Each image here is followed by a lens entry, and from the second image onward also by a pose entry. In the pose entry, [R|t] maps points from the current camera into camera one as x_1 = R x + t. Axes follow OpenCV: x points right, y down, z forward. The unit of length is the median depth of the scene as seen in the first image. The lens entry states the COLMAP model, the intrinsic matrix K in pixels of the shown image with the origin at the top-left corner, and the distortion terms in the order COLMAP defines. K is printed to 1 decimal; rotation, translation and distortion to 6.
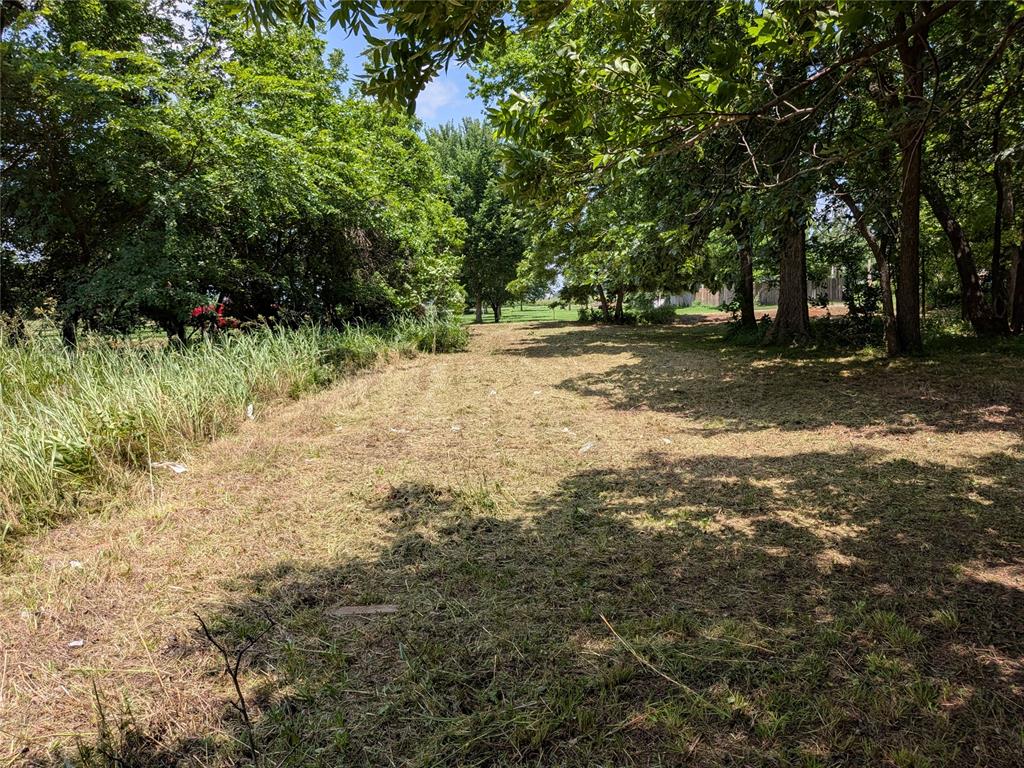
lens RADIAL K [[729.9, 0, 512.0], [0, 729.9, 384.0], [0, 0, 1]] dist [0.061385, -0.103817]
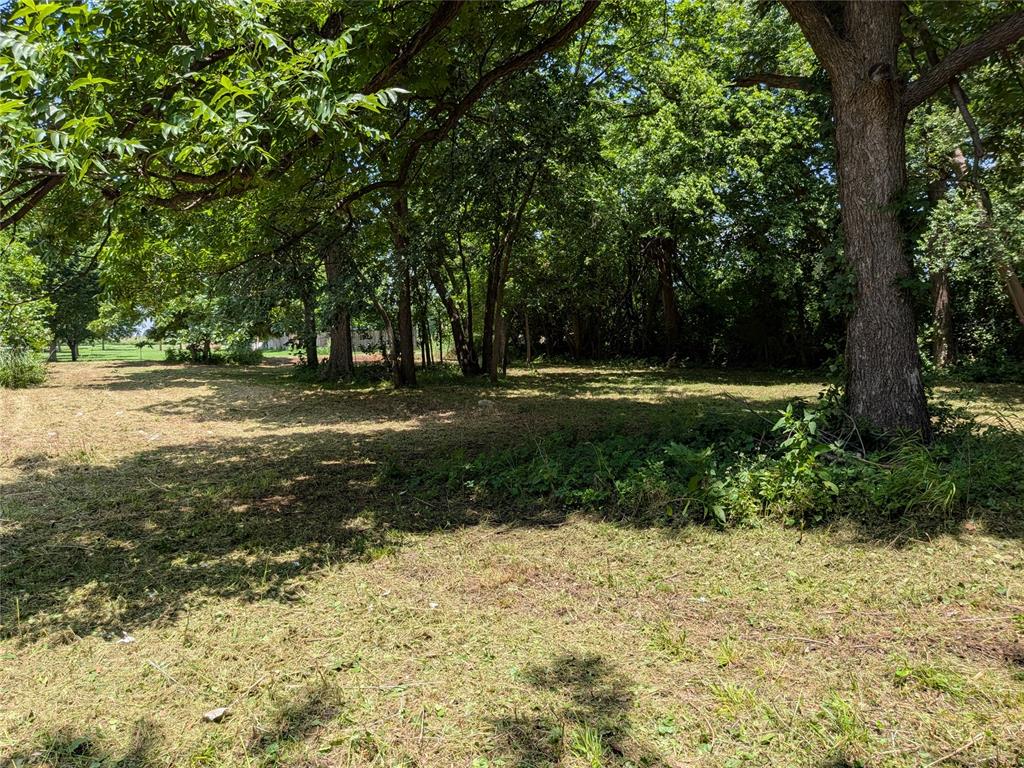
lens RADIAL K [[729.9, 0, 512.0], [0, 729.9, 384.0], [0, 0, 1]] dist [0.061385, -0.103817]
pose [[0.867773, 0.001245, 0.496960, -0.004225], [0.028200, 0.998262, -0.051743, 0.019804], [-0.496161, 0.058916, 0.866229, -0.200010]]
